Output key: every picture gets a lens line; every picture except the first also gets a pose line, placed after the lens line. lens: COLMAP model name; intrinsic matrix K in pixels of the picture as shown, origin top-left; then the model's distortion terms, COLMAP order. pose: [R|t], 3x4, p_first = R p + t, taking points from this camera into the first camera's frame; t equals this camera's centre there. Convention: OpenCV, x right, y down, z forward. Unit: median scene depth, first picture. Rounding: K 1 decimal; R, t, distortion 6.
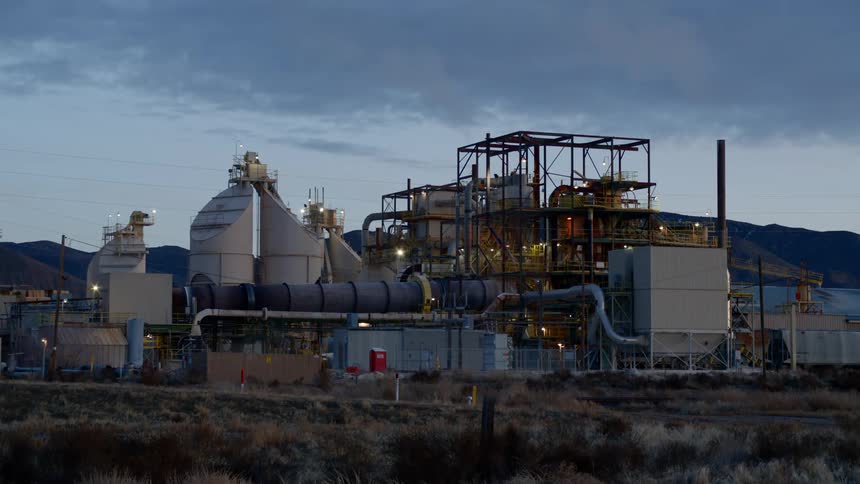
lens RADIAL K [[3186.1, 0, 430.0], [0, 3186.1, 242.0], [0, 0, 1]] dist [0.788776, 0.300873]
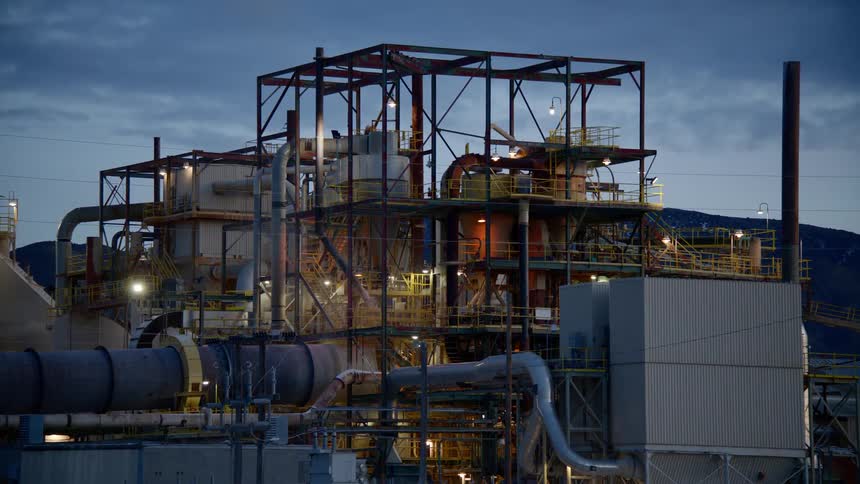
lens RADIAL K [[3186.1, 0, 430.0], [0, 3186.1, 242.0], [0, 0, 1]] dist [0.788776, 0.300873]
pose [[0.999257, 0.005218, 0.038177, 0.016565], [-0.005028, 0.999974, -0.005084, -0.001461], [-0.038202, 0.004888, 0.999258, 0.503738]]
